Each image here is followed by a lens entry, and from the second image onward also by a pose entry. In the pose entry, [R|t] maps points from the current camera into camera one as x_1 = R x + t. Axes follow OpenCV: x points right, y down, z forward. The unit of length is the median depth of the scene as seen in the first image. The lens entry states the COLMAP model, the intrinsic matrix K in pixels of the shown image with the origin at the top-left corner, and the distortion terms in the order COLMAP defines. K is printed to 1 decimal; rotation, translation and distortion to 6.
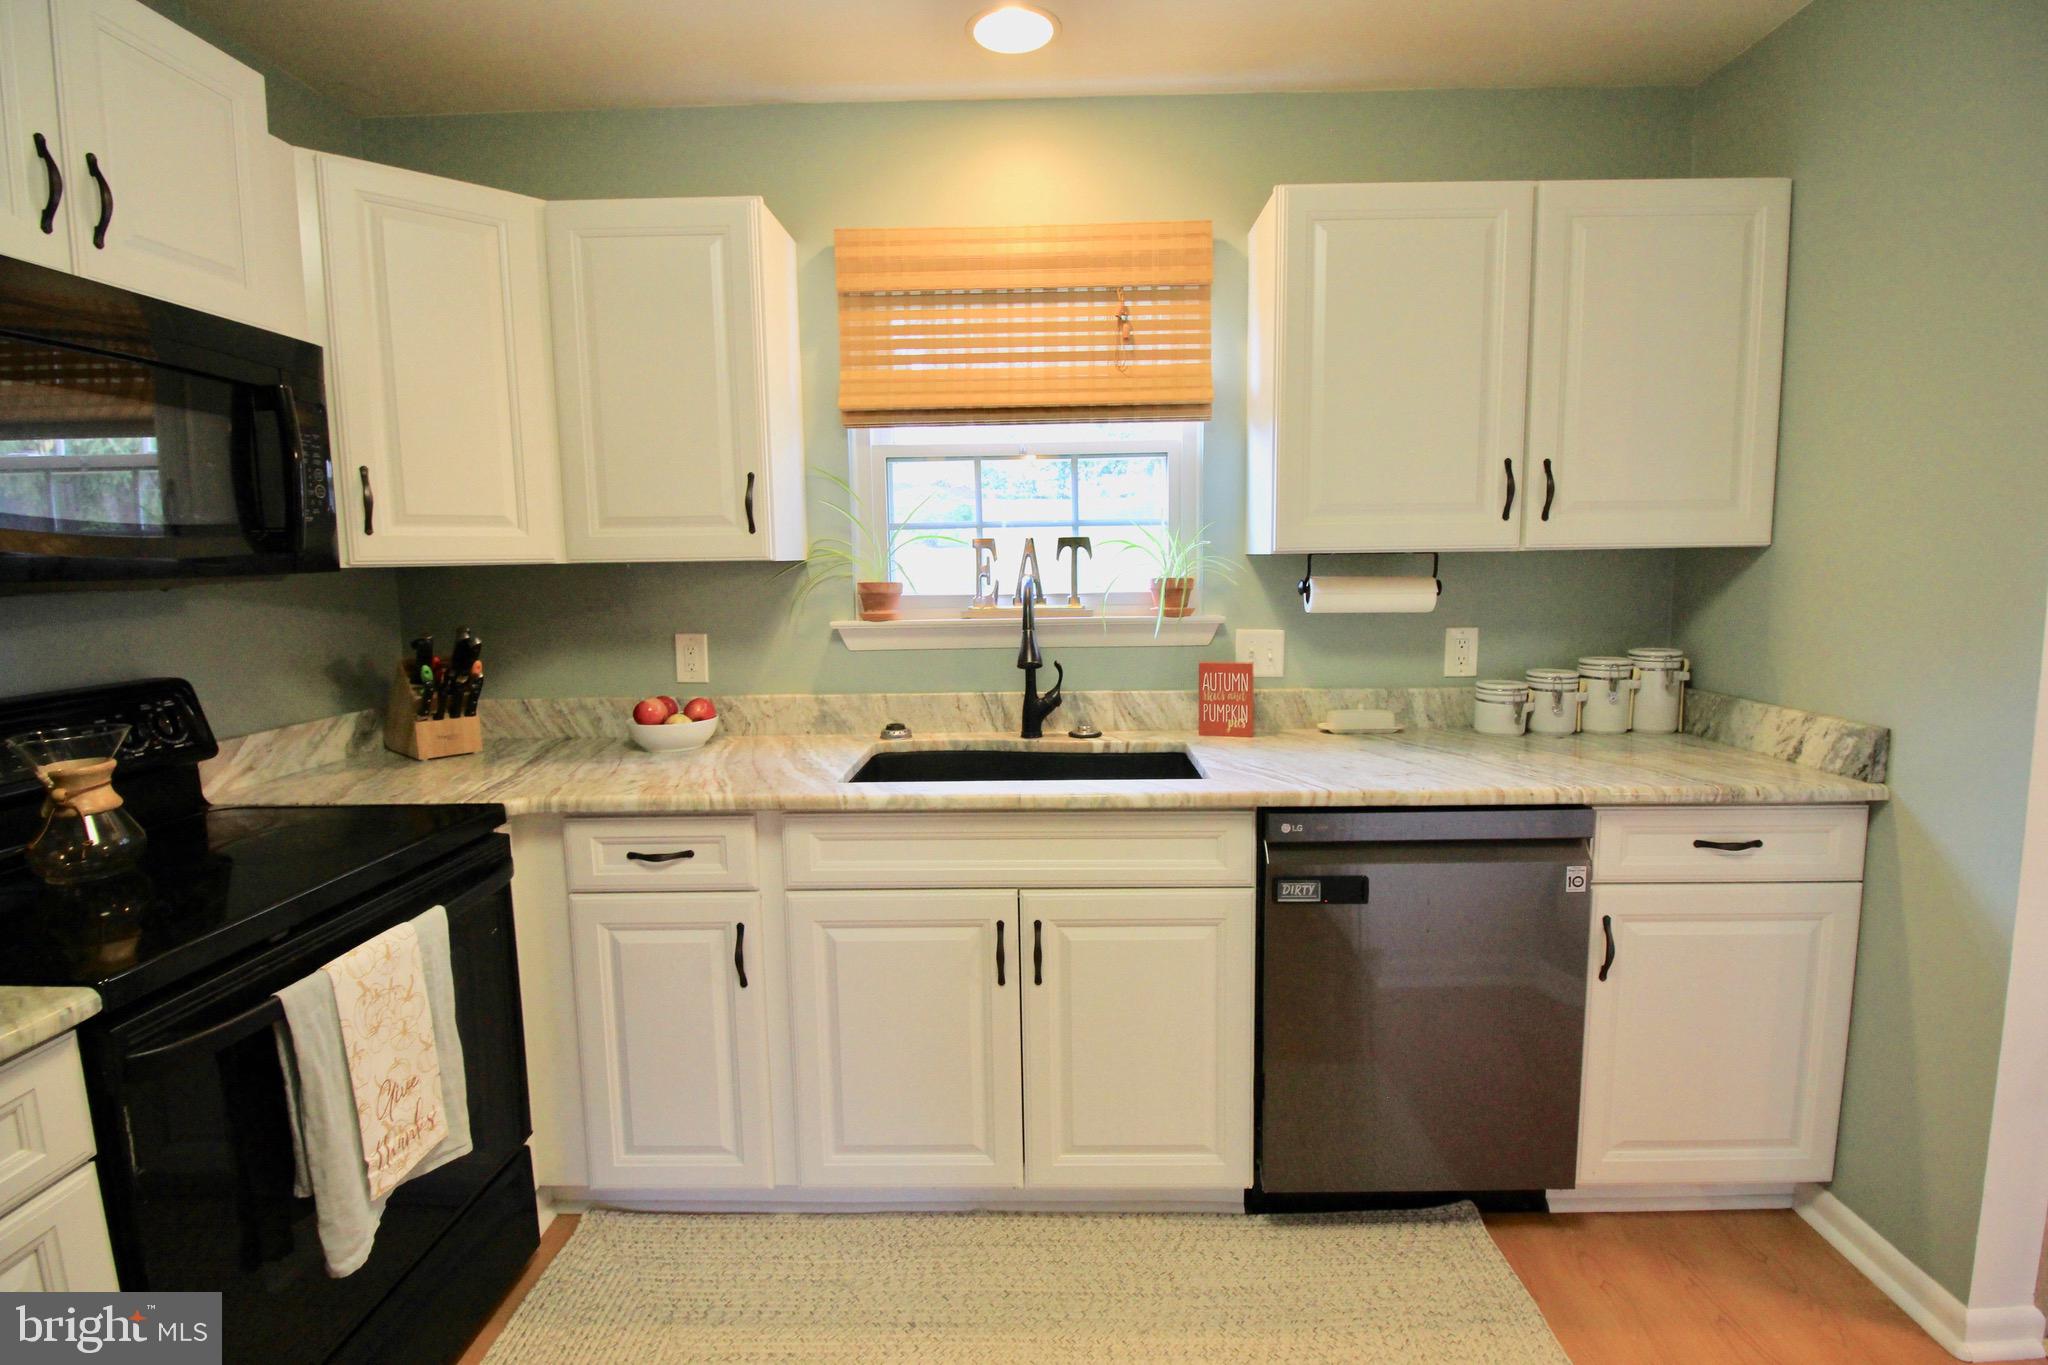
lens RADIAL K [[954.0, 0, 1041.4], [0, 954.0, 667.8], [0, 0, 1]] dist [-0.004588, -0.009599]
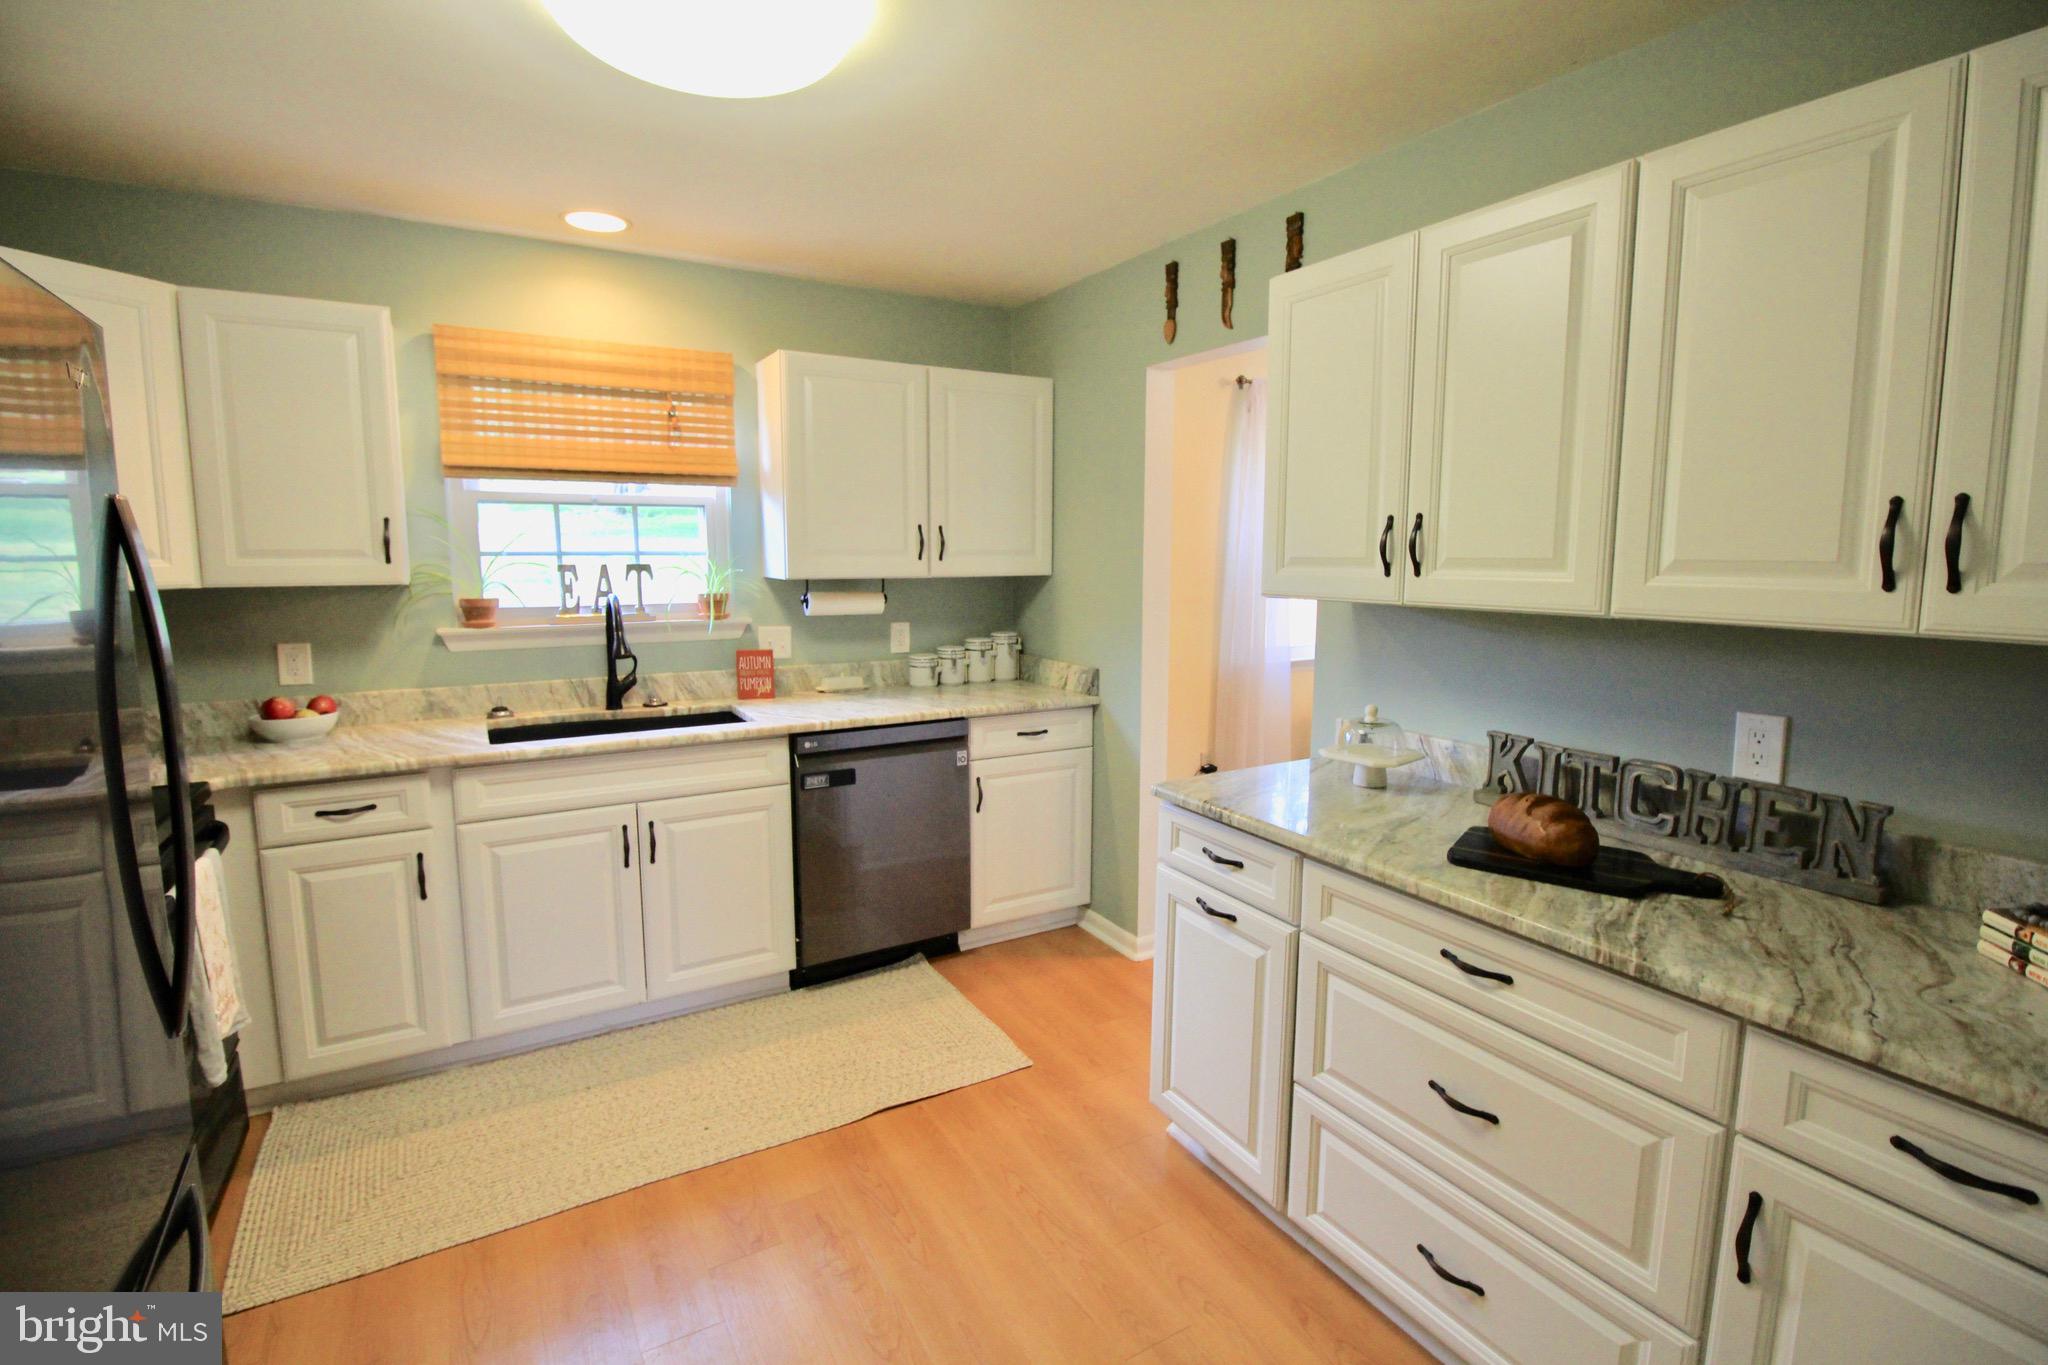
lens RADIAL K [[954.0, 0, 1030.4], [0, 954.0, 667.8], [0, 0, 1]] dist [-0.004588, -0.009599]
pose [[0.856546, -0.048548, 0.513782, -0.235079], [0.042716, 0.998819, 0.023166, 0.007869], [-0.514300, 0.002104, 0.857608, -0.577339]]
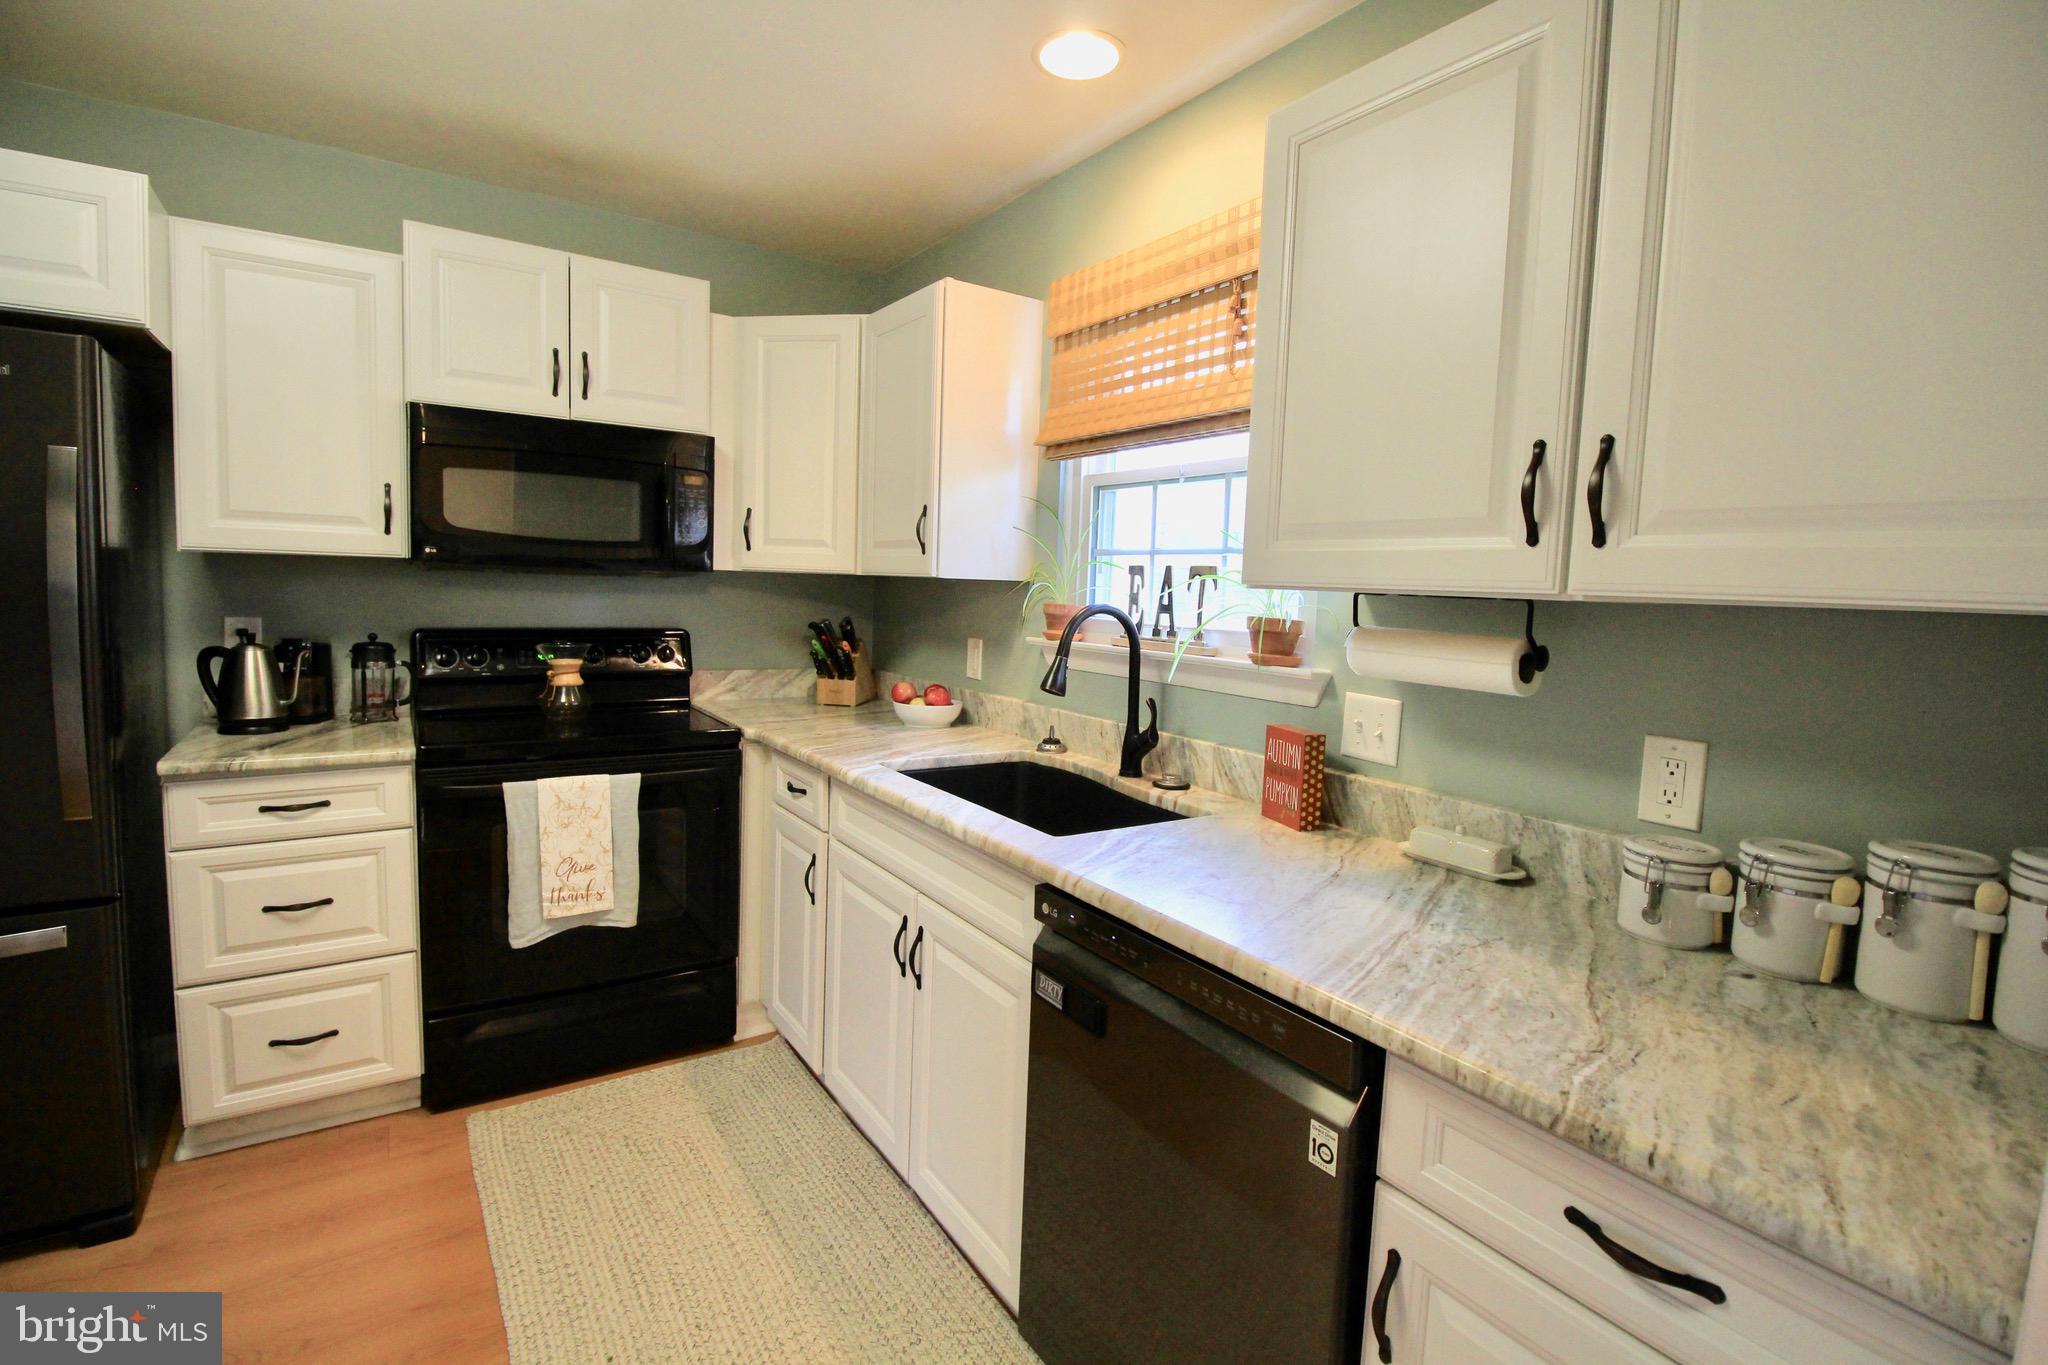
lens RADIAL K [[954.0, 0, 984.9], [0, 954.0, 647.6], [0, 0, 1]] dist [-0.004588, -0.009599]
pose [[0.560074, 0.092750, -0.823234, 0.783053], [-0.140079, 0.990007, 0.016239, -0.055802], [0.816514, 0.106223, 0.567469, 0.402480]]
